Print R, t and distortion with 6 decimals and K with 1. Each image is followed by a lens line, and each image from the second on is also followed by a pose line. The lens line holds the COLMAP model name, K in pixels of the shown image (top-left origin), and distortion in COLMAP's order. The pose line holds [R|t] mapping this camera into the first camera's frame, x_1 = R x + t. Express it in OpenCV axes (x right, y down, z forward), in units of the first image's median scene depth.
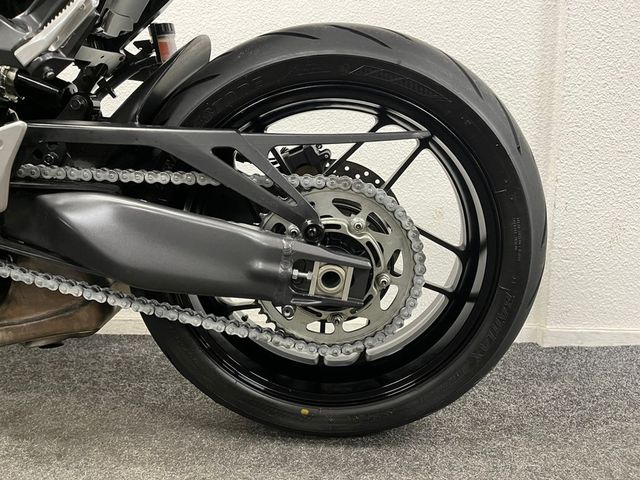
lens RADIAL K [[486.3, 0, 320.0], [0, 486.3, 240.0], [0, 0, 1]] dist [0.050047, -0.079154]
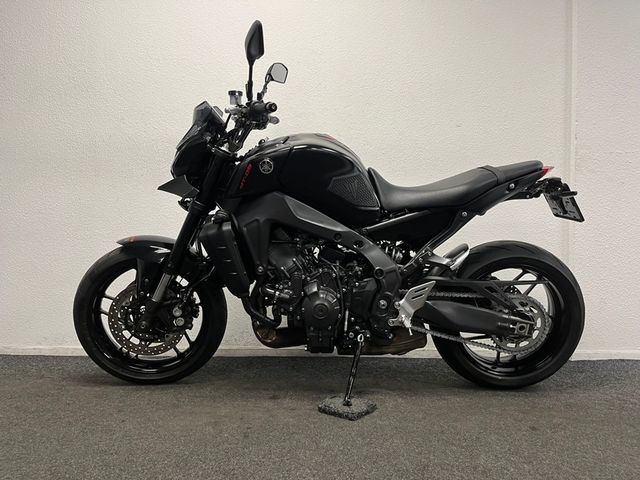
lens RADIAL K [[486.3, 0, 320.0], [0, 486.3, 240.0], [0, 0, 1]] dist [0.050047, -0.079154]
pose [[0.998707, -0.000948, 0.050826, -1.403927], [0.005747, 0.995521, -0.094367, -0.189827], [-0.050509, 0.094537, 0.994239, -2.068418]]
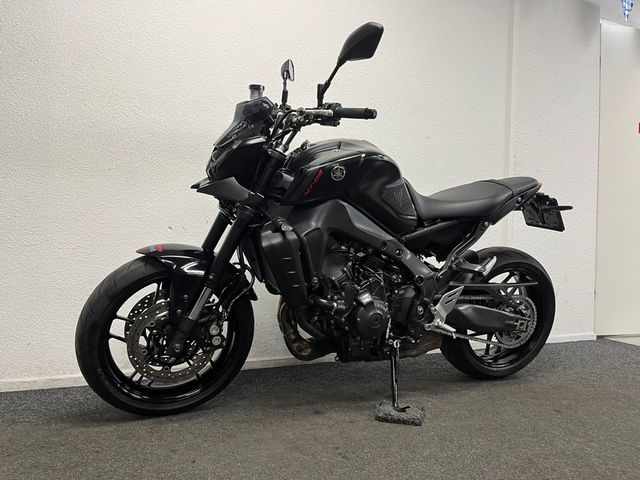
lens RADIAL K [[486.3, 0, 320.0], [0, 486.3, 240.0], [0, 0, 1]] dist [0.050047, -0.079154]
pose [[0.914113, -0.001878, 0.405456, -2.723244], [0.035325, 0.996556, -0.075027, -0.312028], [-0.403918, 0.082906, 0.911031, -1.681769]]
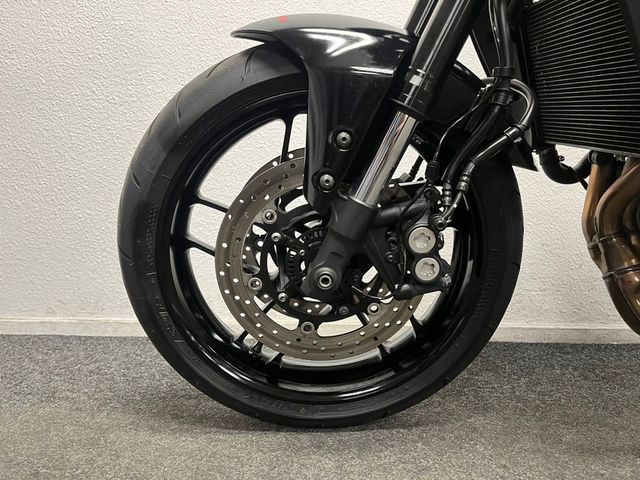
lens RADIAL K [[486.3, 0, 320.0], [0, 486.3, 240.0], [0, 0, 1]] dist [0.050047, -0.079154]
pose [[0.999969, -0.007156, -0.003375, -2.364450], [0.007162, 0.999973, 0.001741, -0.037420], [0.003363, -0.001765, 0.999993, 0.074701]]
